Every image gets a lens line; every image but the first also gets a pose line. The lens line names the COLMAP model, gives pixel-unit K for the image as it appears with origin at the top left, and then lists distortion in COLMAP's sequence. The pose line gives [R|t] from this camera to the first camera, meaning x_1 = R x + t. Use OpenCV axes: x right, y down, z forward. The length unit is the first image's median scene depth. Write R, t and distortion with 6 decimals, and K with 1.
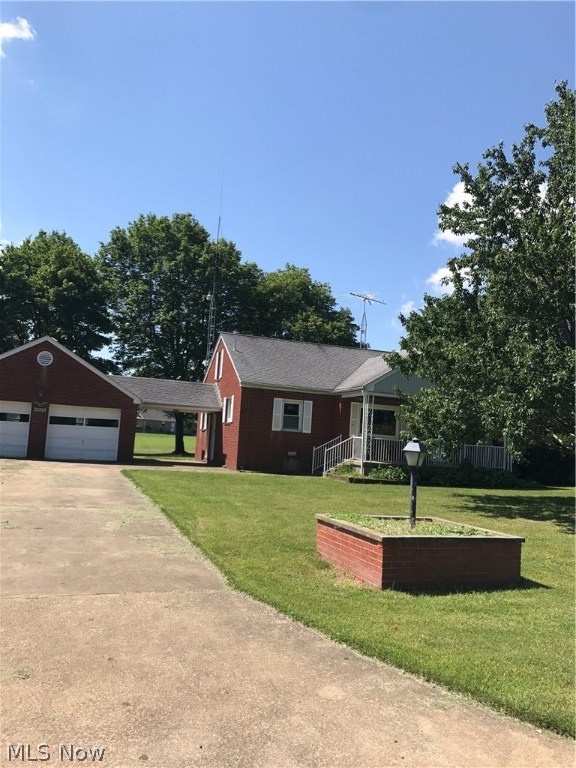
lens RADIAL K [[630.2, 0, 288.0], [0, 630.2, 384.0], [0, 0, 1]] dist [0.001515, 0.003110]
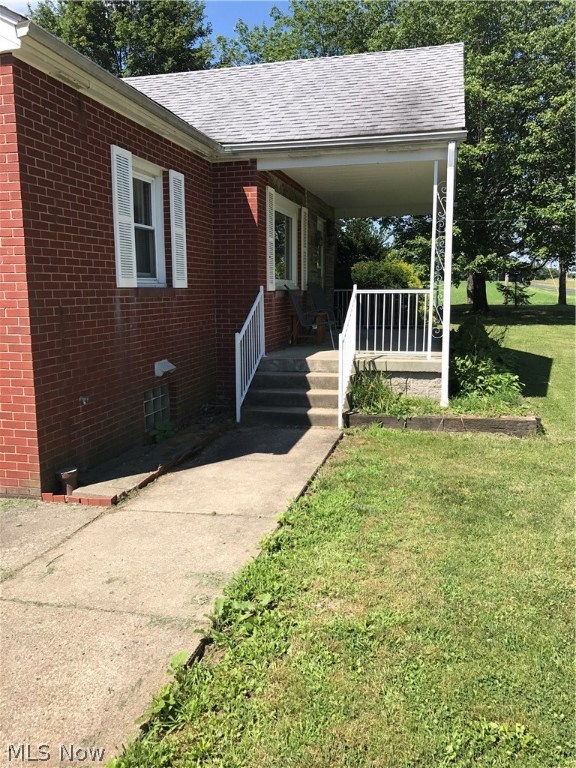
lens RADIAL K [[630.2, 0, 288.0], [0, 630.2, 384.0], [0, 0, 1]] dist [0.001515, 0.003110]
pose [[0.528518, -0.188066, 0.827828, -0.192165], [-0.041922, 0.968181, 0.246716, 0.044504], [-0.847886, -0.165098, 0.503817, 0.775457]]
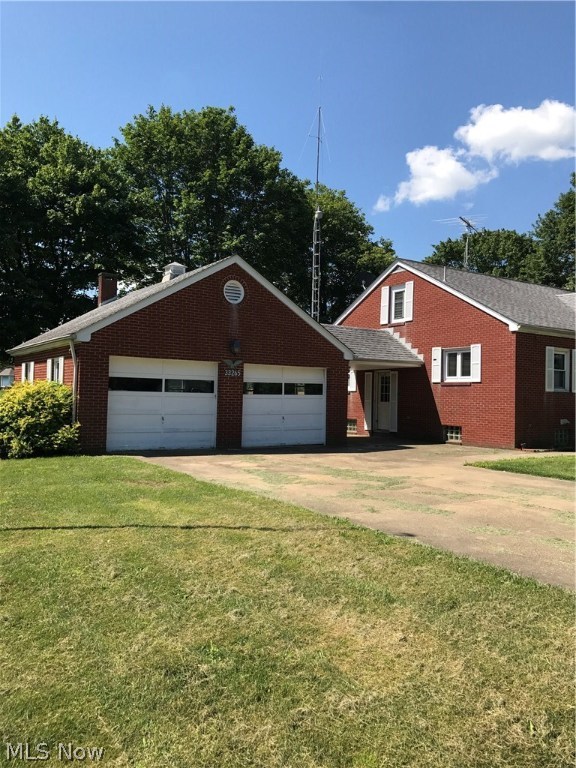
lens RADIAL K [[630.2, 0, 288.0], [0, 630.2, 384.0], [0, 0, 1]] dist [0.001515, 0.003110]
pose [[0.963977, -0.035172, 0.263648, -0.485192], [0.013220, 0.996329, 0.084581, -0.001012], [-0.265655, -0.078049, 0.960904, 0.356688]]
